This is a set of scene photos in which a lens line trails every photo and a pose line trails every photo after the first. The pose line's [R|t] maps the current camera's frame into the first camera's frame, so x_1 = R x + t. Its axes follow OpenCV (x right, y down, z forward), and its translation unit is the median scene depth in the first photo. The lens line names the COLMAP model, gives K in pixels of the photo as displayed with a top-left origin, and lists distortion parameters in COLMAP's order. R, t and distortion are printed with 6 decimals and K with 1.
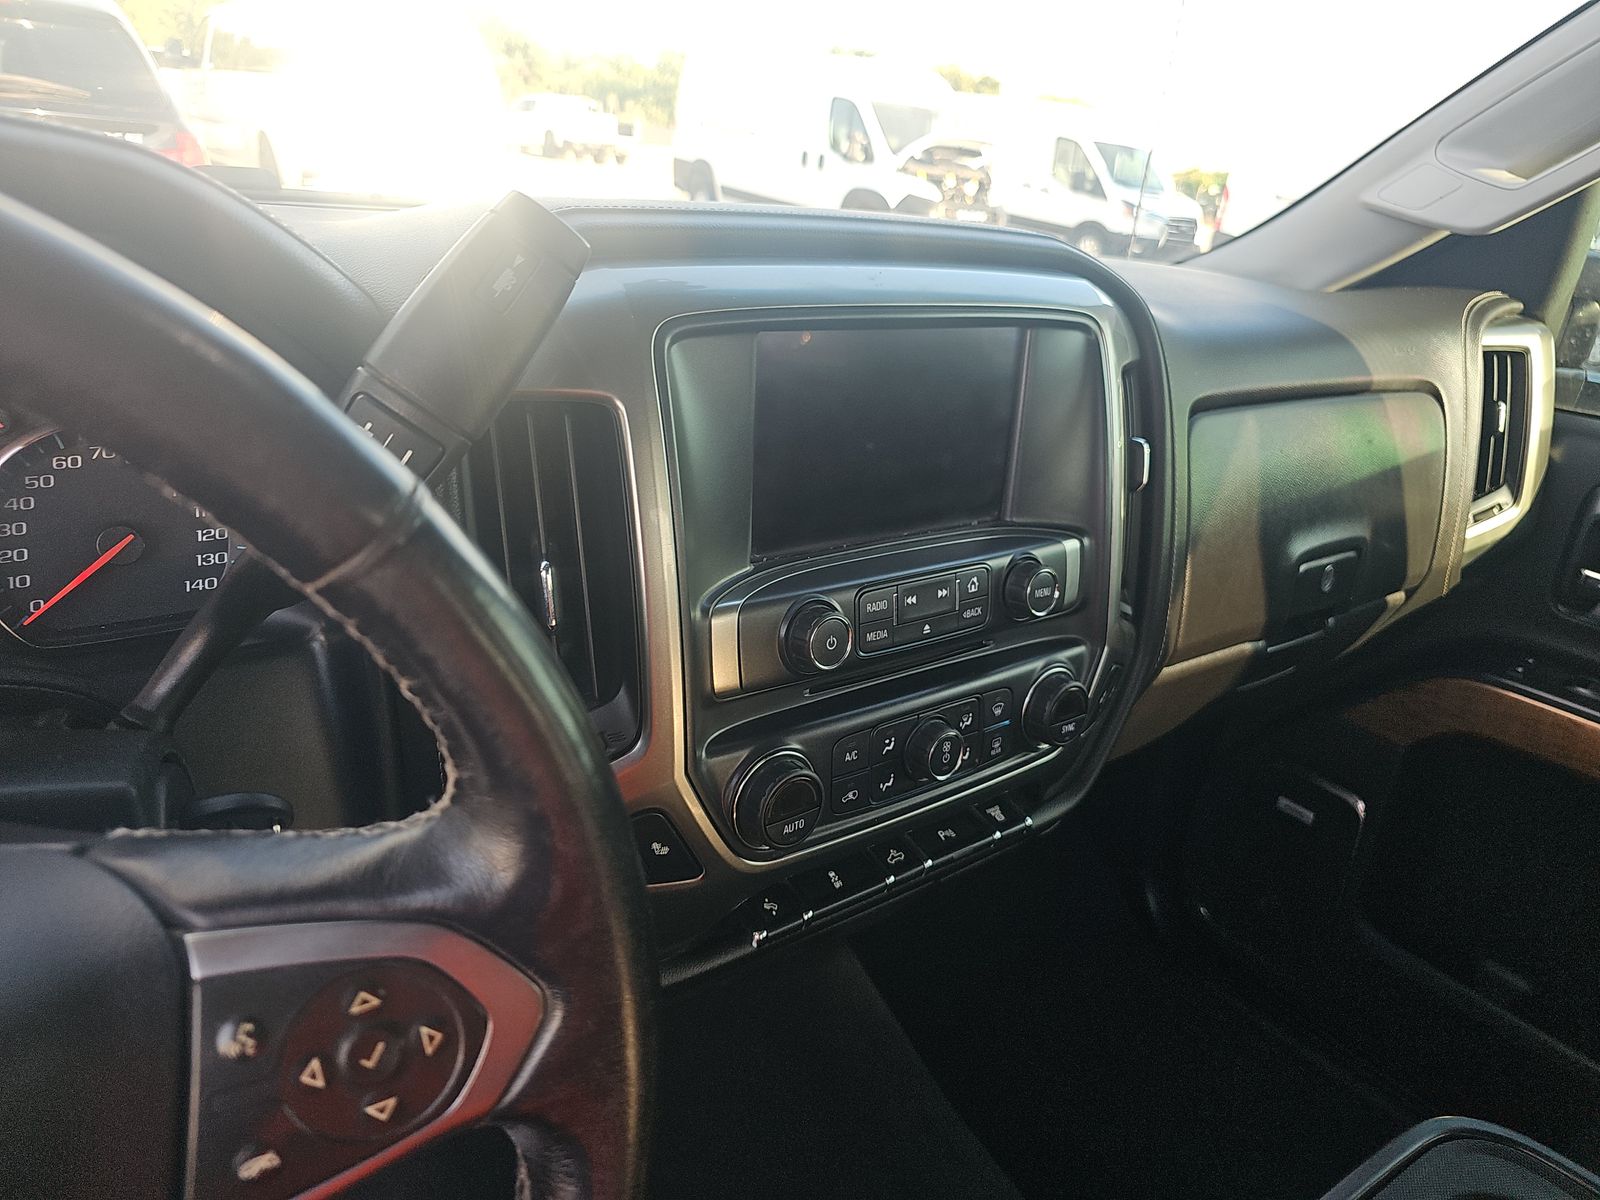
lens RADIAL K [[1110.5, 0, 798.9], [0, 1110.5, 628.8], [0, 0, 1]] dist [0.028821, -0.034915]
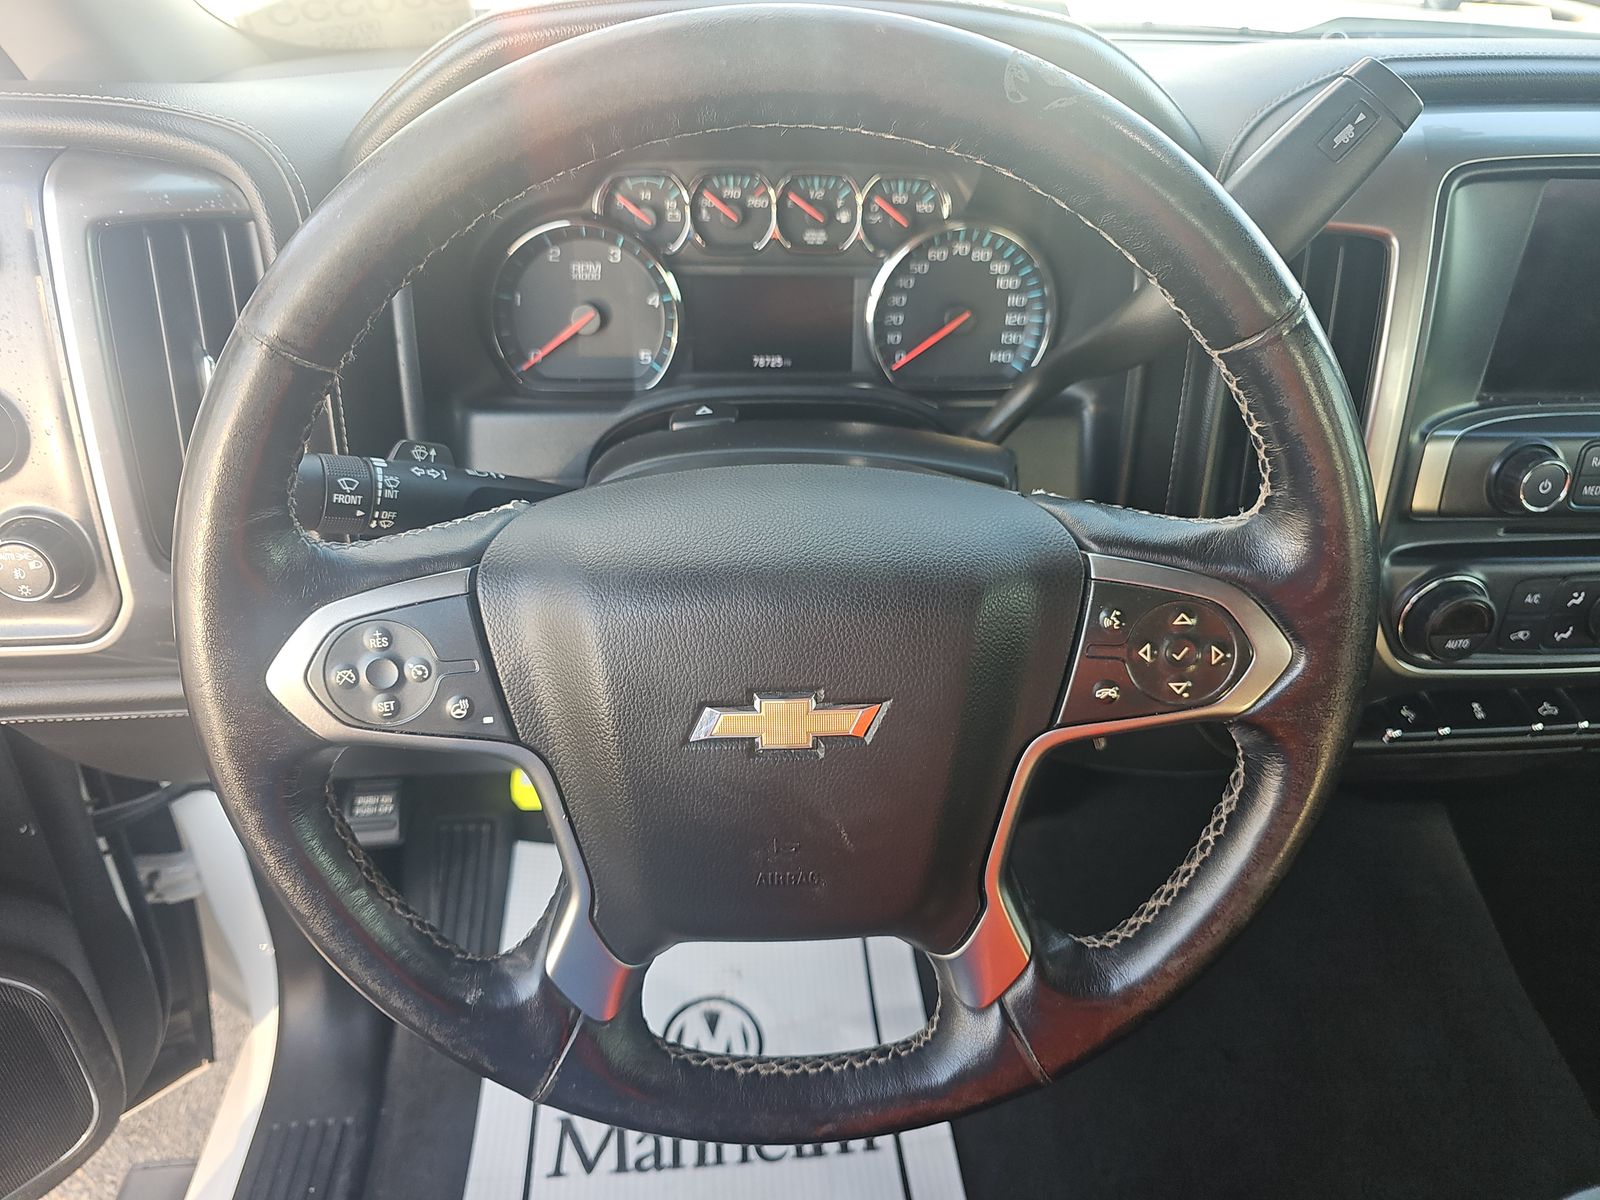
lens RADIAL K [[1087.1, 0, 795.3], [0, 1087.1, 609.1], [0, 0, 1]] dist [-0.000230, -0.006590]
pose [[0.842717, 0.236621, -0.483568, -0.046202], [-0.164696, 0.968478, 0.186881, 0.051233], [0.512545, -0.077846, 0.855124, -0.263974]]
